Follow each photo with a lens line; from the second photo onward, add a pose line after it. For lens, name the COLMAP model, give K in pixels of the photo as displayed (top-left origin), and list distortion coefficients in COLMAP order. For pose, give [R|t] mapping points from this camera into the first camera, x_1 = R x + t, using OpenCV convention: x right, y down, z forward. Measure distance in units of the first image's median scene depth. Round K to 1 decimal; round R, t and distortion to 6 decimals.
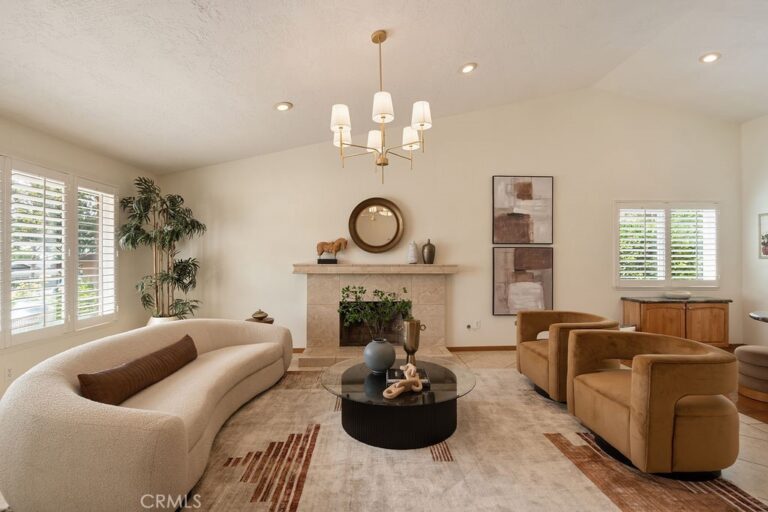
lens RADIAL K [[349.9, 0, 380.1], [0, 349.9, 255.6], [0, 0, 1]] dist [-0.004203, 0.000831]
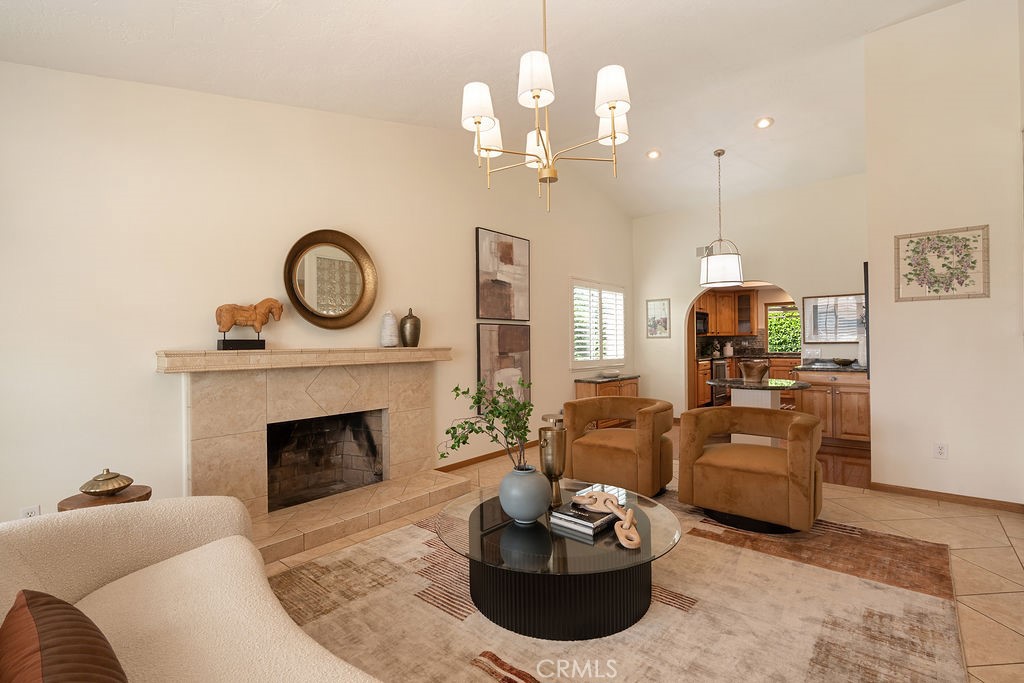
lens RADIAL K [[466.5, 0, 506.8], [0, 466.5, 341.0], [0, 0, 1]] dist [-0.004203, 0.000831]
pose [[0.679859, -0.005978, 0.733318, -0.372390], [0.006246, 0.999978, 0.002362, 0.011992], [-0.733316, 0.002975, 0.679881, 0.288683]]
